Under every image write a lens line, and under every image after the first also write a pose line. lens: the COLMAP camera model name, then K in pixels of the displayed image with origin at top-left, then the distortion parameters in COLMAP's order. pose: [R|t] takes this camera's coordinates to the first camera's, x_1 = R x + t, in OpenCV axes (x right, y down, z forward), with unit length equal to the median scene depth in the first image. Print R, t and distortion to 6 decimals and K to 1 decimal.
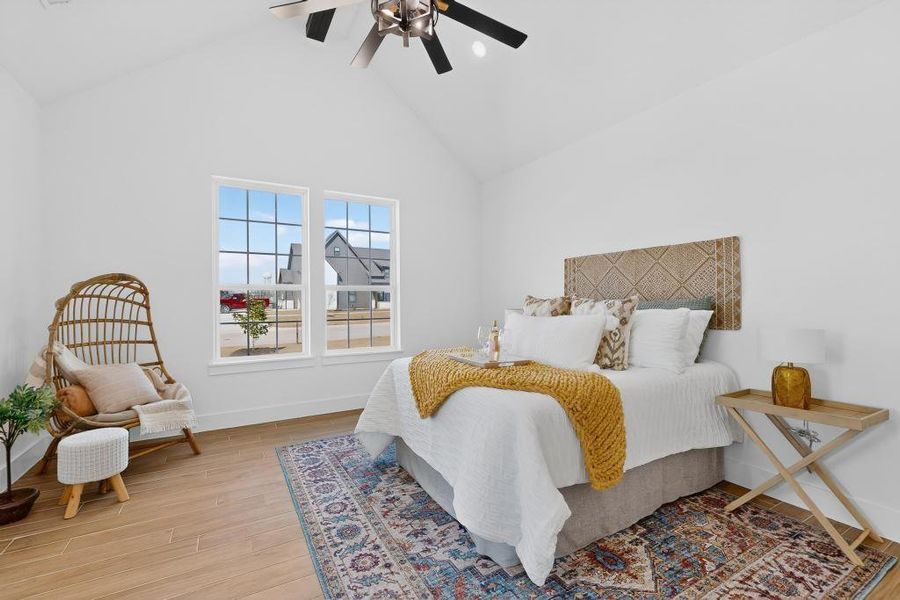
lens RADIAL K [[392.9, 0, 453.1], [0, 392.9, 301.8], [0, 0, 1]] dist [0.003030, -0.000592]
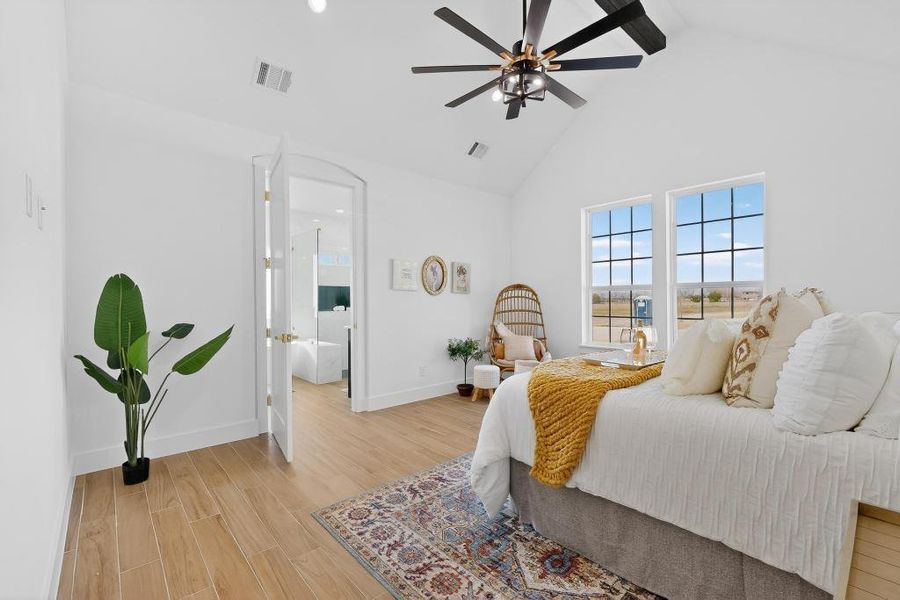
lens RADIAL K [[392.9, 0, 454.7], [0, 392.9, 301.3], [0, 0, 1]] dist [0.003030, -0.000592]
pose [[0.205767, 0.003059, -0.978596, 0.950800], [0.001136, 0.999994, 0.003365, -0.001902], [0.978600, -0.001804, 0.205762, 0.397214]]
